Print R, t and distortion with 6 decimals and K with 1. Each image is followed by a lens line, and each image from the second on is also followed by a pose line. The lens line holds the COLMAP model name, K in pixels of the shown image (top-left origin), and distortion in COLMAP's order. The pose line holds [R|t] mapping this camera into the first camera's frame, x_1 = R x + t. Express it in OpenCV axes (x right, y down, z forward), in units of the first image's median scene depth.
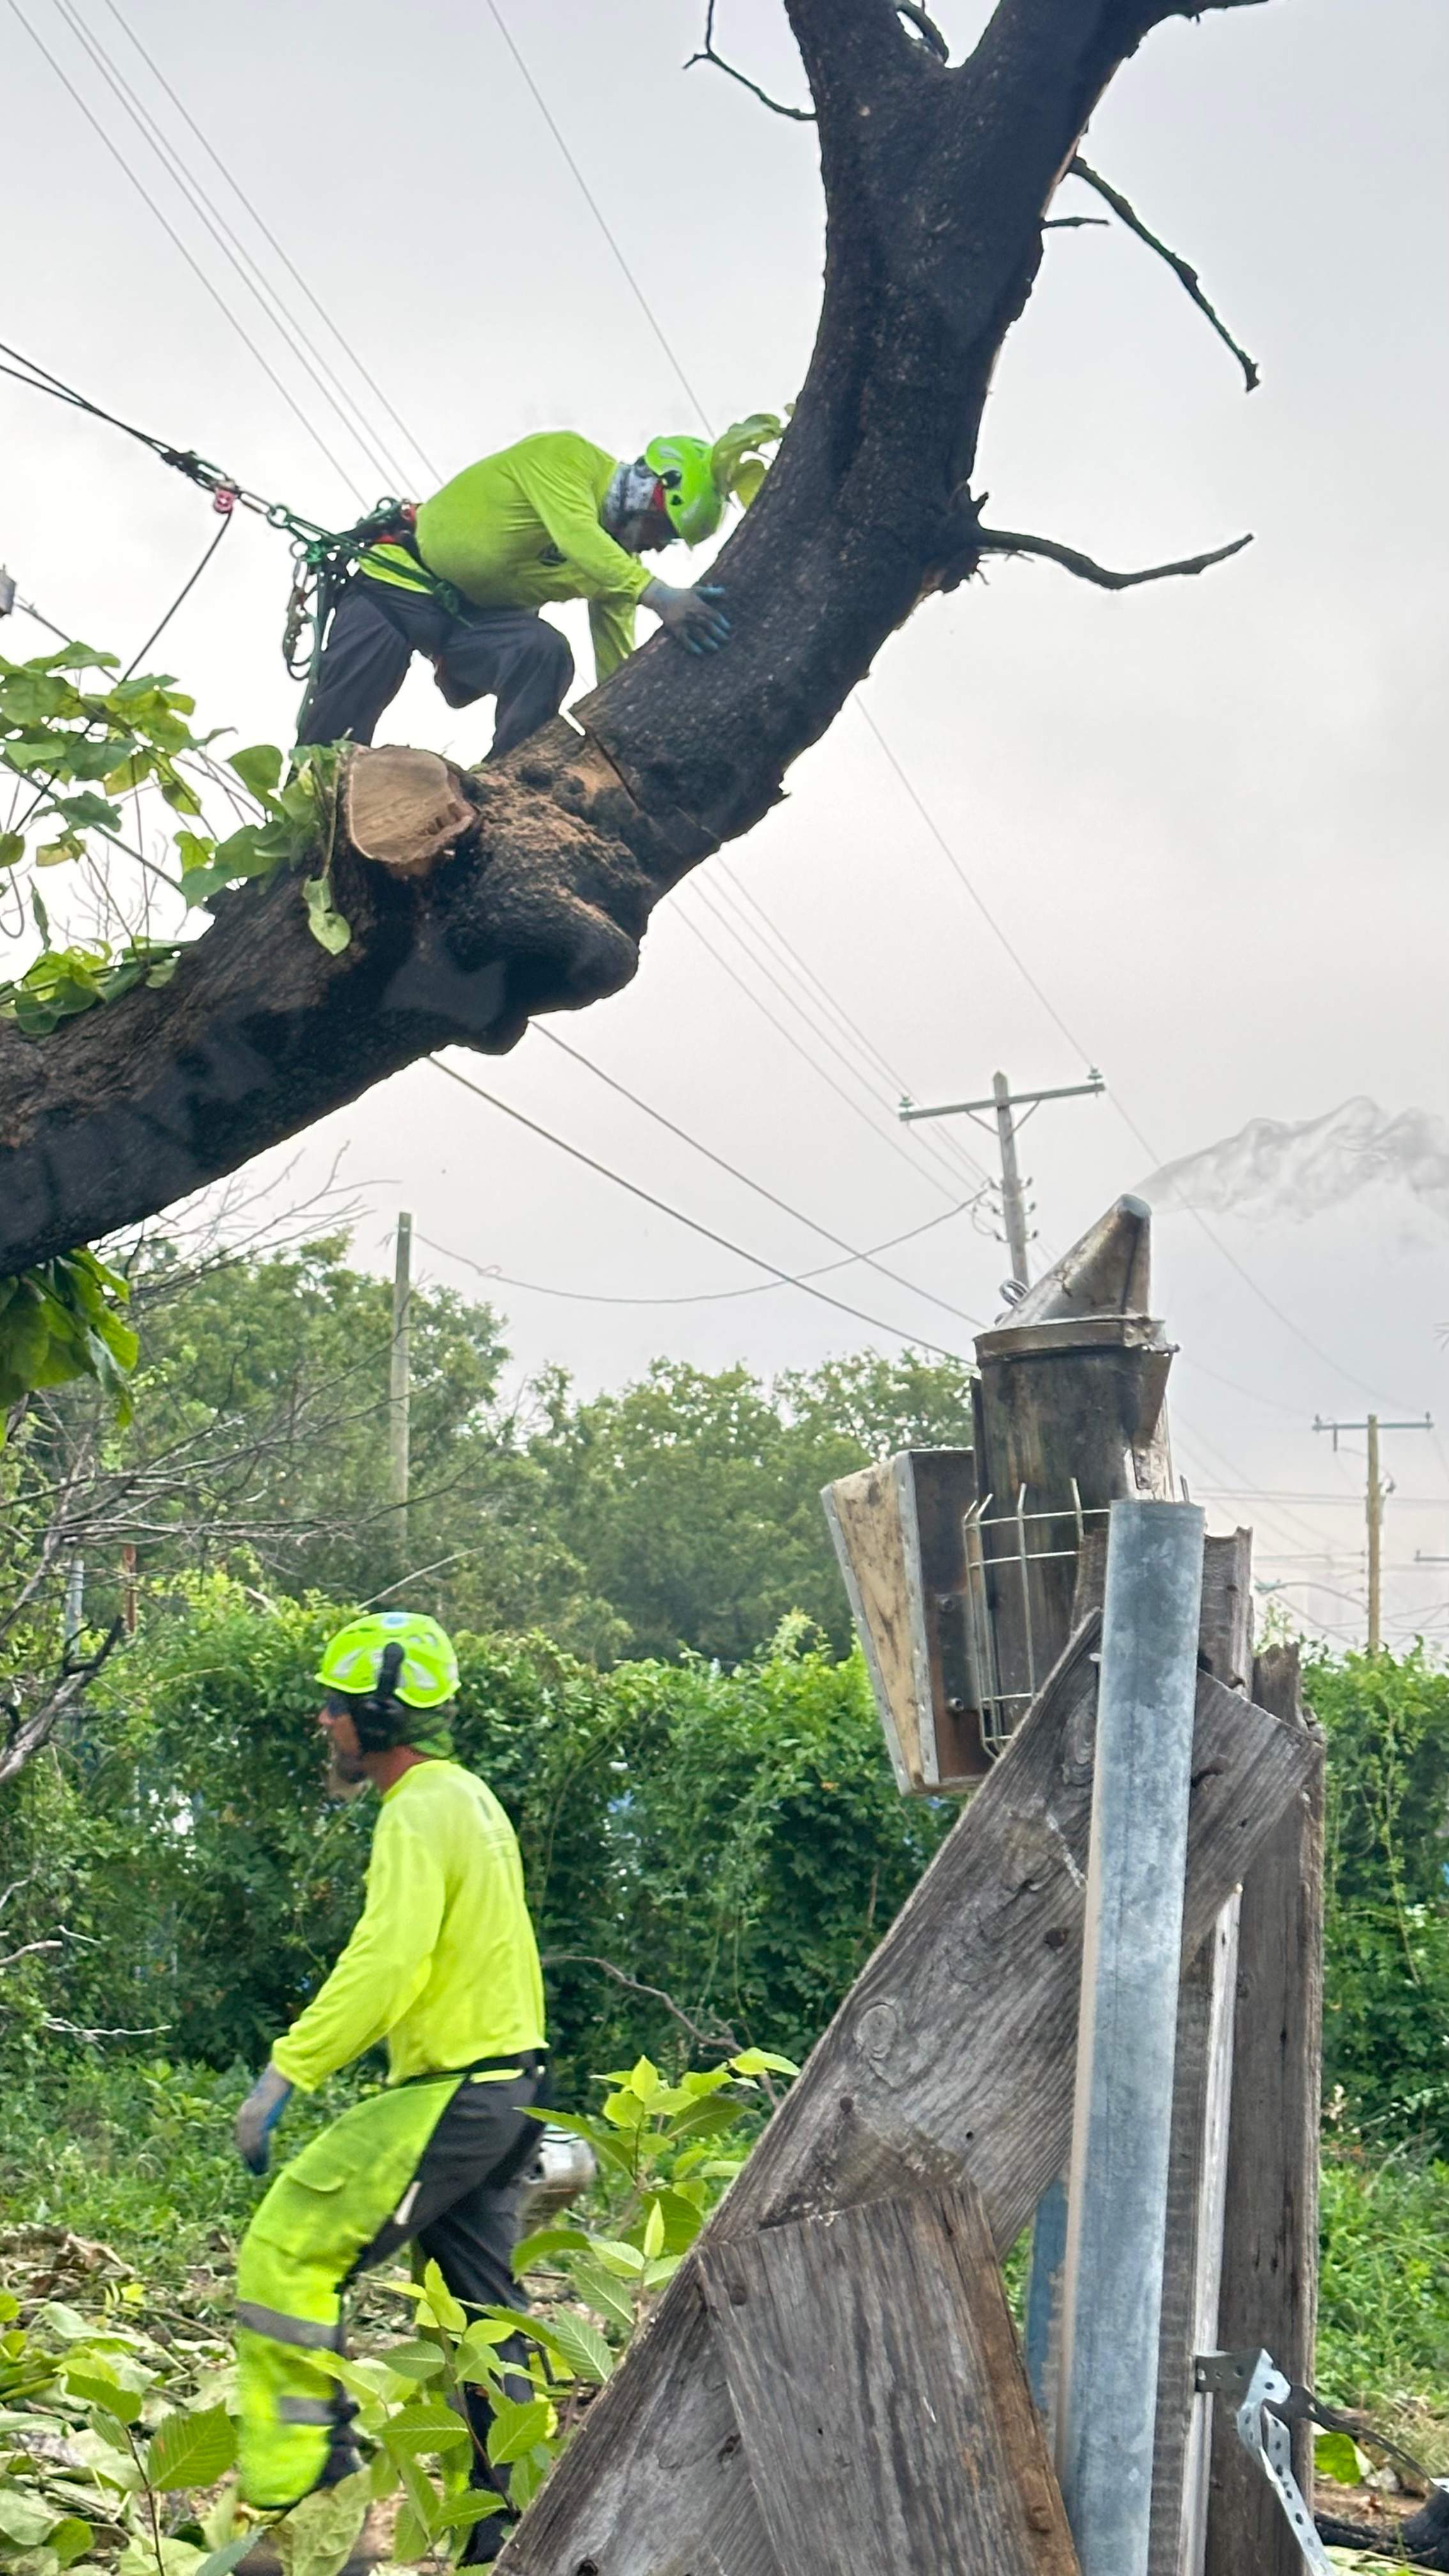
lens RADIAL K [[4486.9, 0, 724.5], [0, 4486.9, 1288.0], [0, 0, 1]] dist [0.188214, 0.059664]
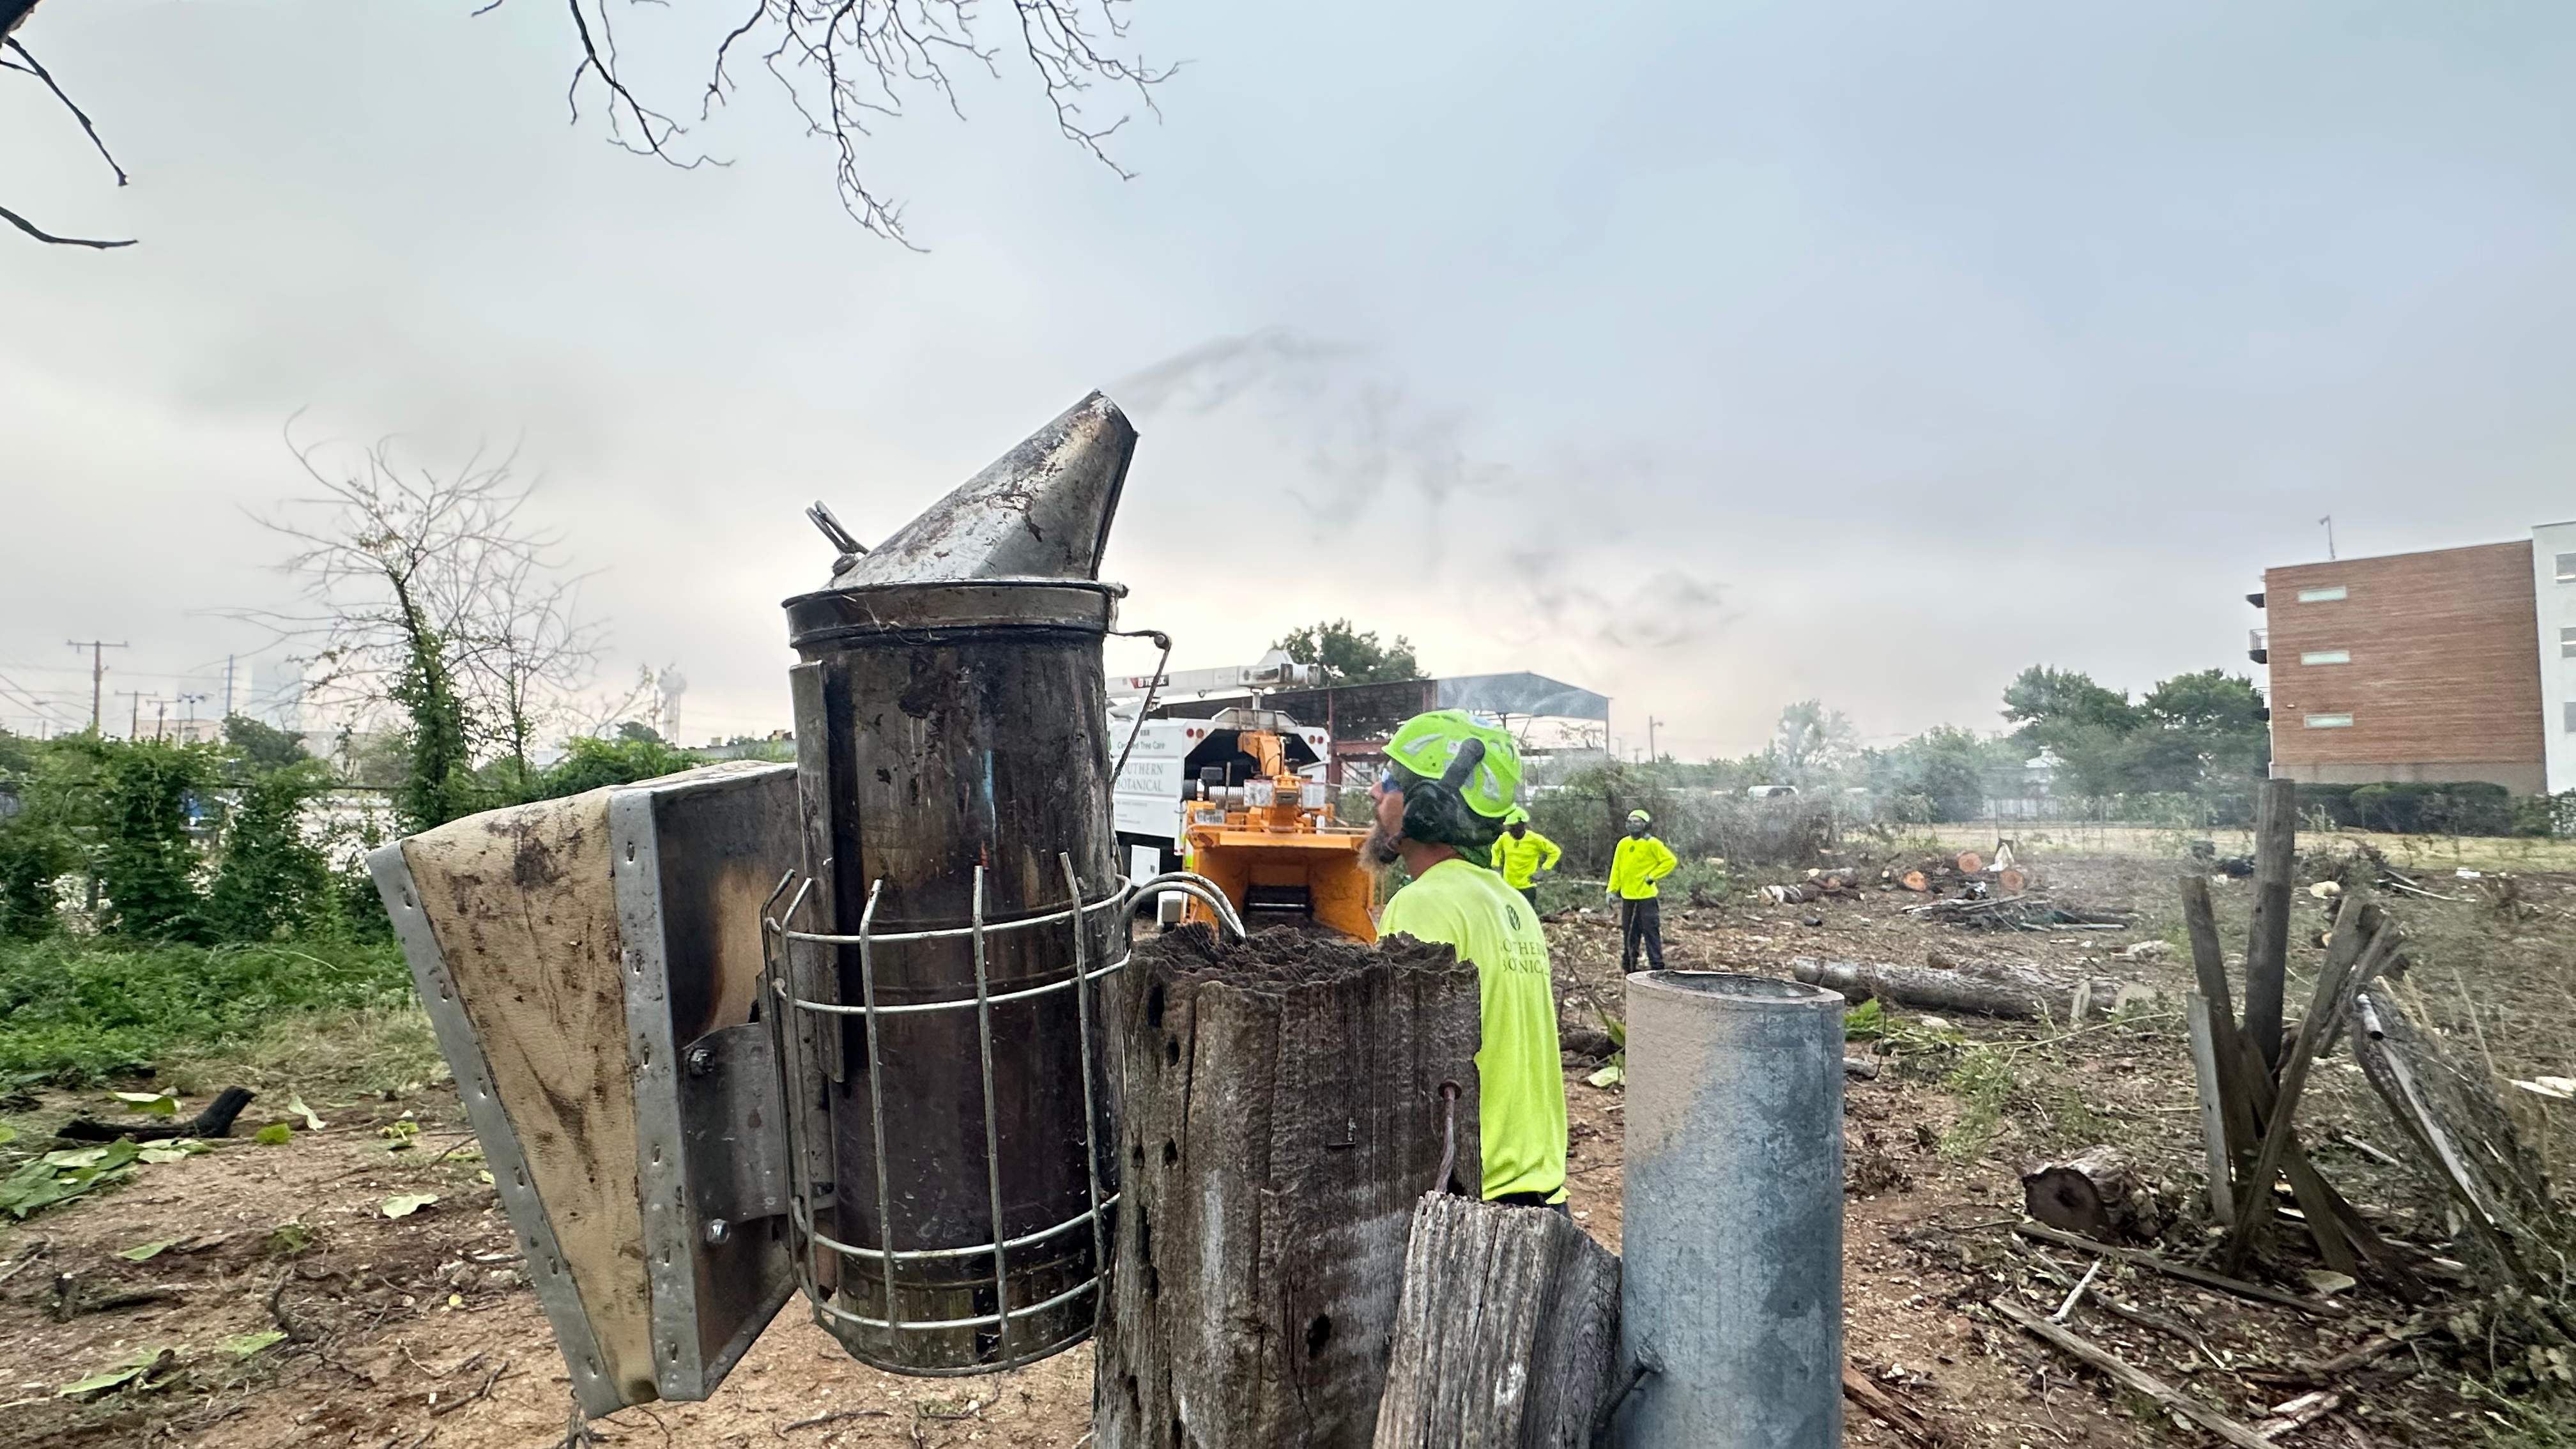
lens RADIAL K [[1155.5, 0, 1270.2], [0, 1155.5, 728.8], [0, 0, 1]] dist [-0.000189, 0.000577]
pose [[0.591221, 0.010708, 0.806438, -0.006462], [-0.073842, 0.996431, 0.040905, 0.004433], [-0.803122, -0.083733, 0.589902, 0.214433]]
